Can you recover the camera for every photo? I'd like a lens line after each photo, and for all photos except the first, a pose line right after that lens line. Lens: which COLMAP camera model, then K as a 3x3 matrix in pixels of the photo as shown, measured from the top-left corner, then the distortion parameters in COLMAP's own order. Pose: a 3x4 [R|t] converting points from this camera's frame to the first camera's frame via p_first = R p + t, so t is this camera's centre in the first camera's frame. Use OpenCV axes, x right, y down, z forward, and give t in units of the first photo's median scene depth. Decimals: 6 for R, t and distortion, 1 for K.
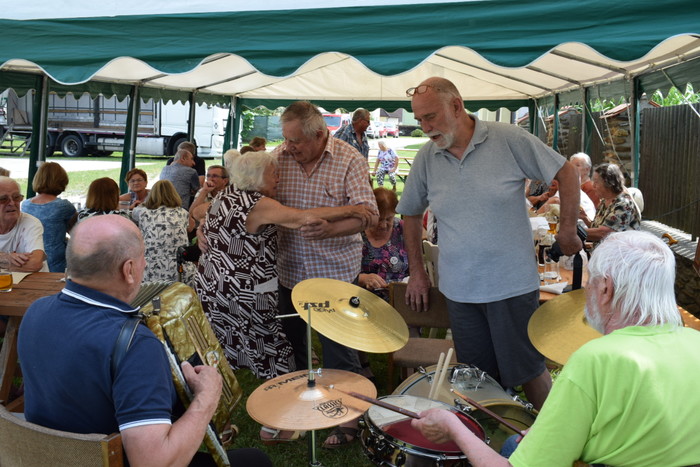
lens RADIAL K [[743.0, 0, 353.4], [0, 743.0, 240.8], [0, 0, 1]] dist [-0.048029, 0.000000]
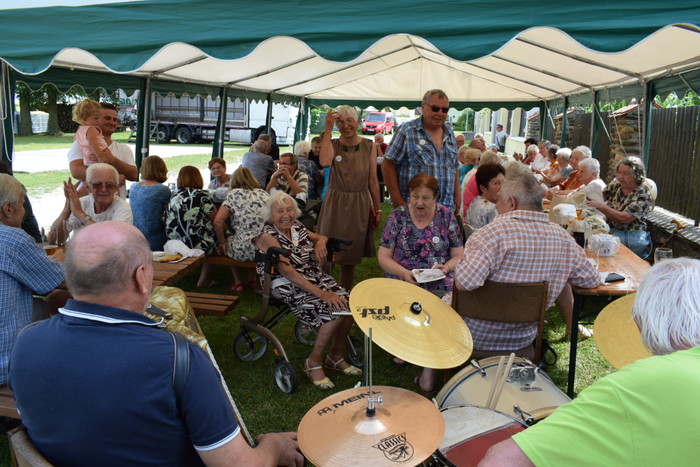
lens RADIAL K [[548.6, 0, 343.6], [0, 548.6, 235.7], [0, 0, 1]] dist [-0.080371, -0.000475]
pose [[0.996032, 0.023575, -0.085815, -0.011013], [-0.019057, 0.998408, 0.053097, -0.014468], [0.086930, -0.051251, 0.994895, 0.104453]]
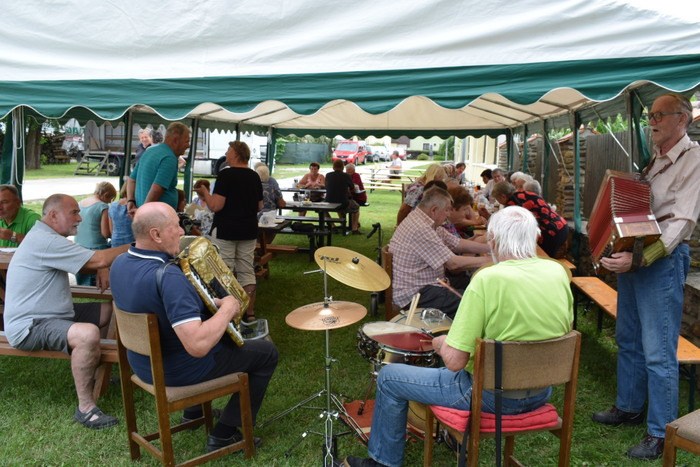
lens RADIAL K [[633.9, 0, 355.2], [0, 633.9, 237.0], [0, 0, 1]] dist [-0.072541, 0.000000]
pose [[0.999766, 0.001998, -0.021556, 0.010118], [-0.002409, 0.999816, -0.019056, 0.019584], [0.021514, 0.019103, 0.999586, -0.104699]]
